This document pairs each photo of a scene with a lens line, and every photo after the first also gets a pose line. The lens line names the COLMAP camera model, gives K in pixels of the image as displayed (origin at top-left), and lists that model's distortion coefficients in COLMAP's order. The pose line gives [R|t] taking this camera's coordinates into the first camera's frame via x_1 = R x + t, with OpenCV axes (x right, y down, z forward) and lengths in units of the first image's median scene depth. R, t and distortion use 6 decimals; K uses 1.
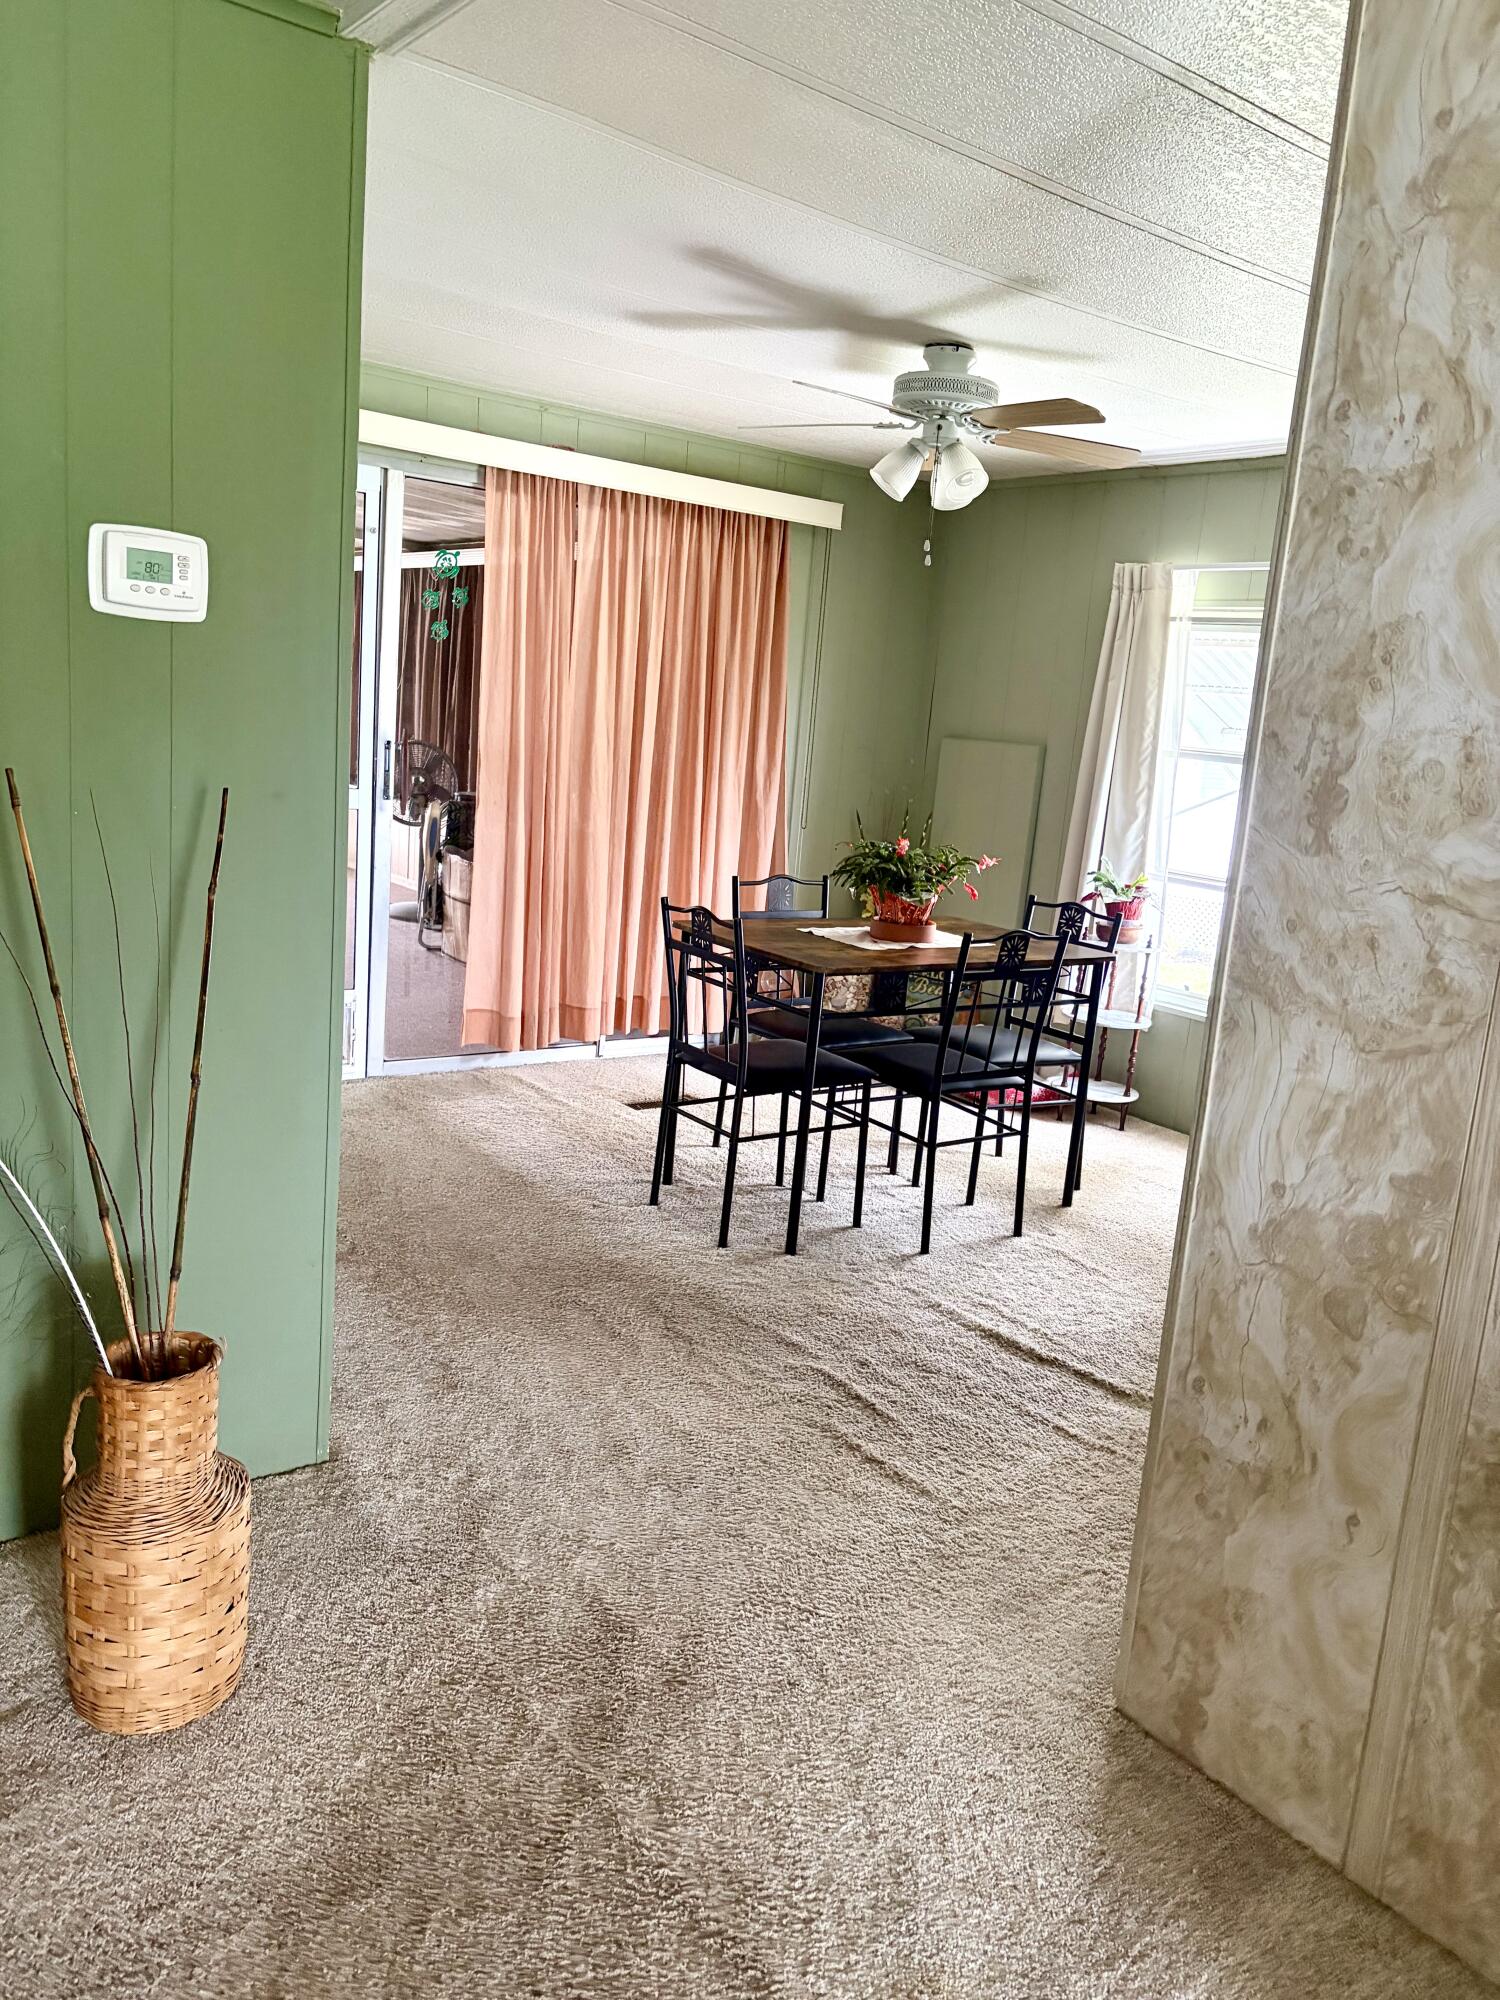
lens RADIAL K [[1497.6, 0, 750.0], [0, 1497.6, 1000.0], [0, 0, 1]] dist [0.125981, -0.000188]
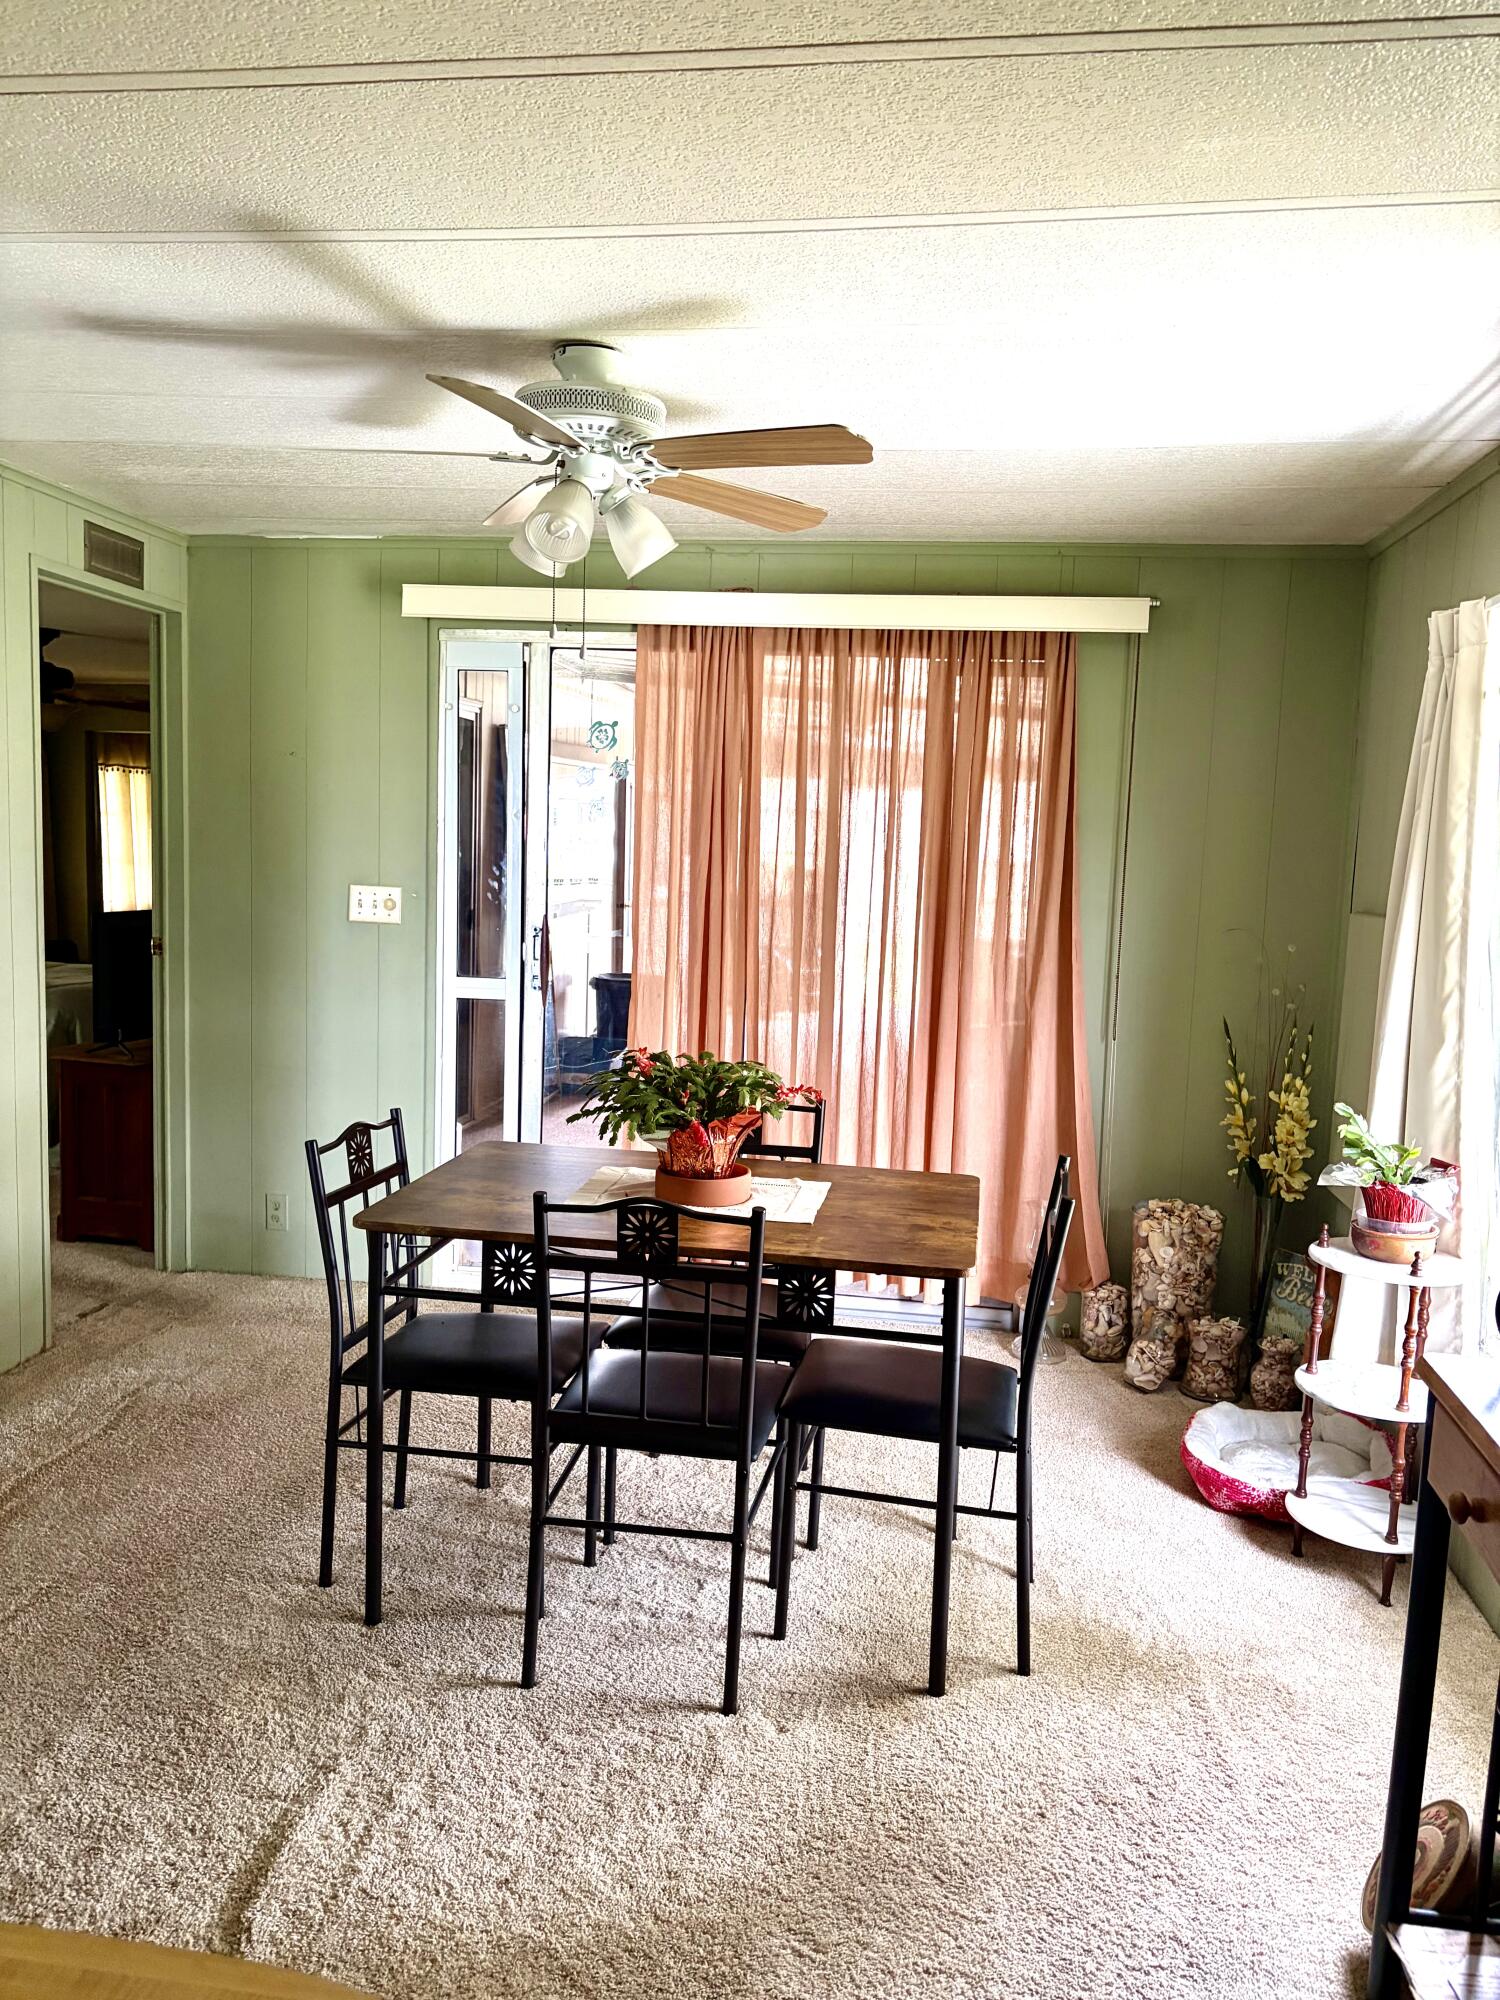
lens RADIAL K [[1493.4, 0, 750.0], [0, 1493.4, 1000.0], [0, 0, 1]] dist [0.012930, 0.002886]
pose [[0.709908, 0.018424, -0.704054, 0.521012], [-0.116964, 0.988860, -0.092059, -0.060833], [0.694515, 0.147702, 0.704155, 0.478551]]
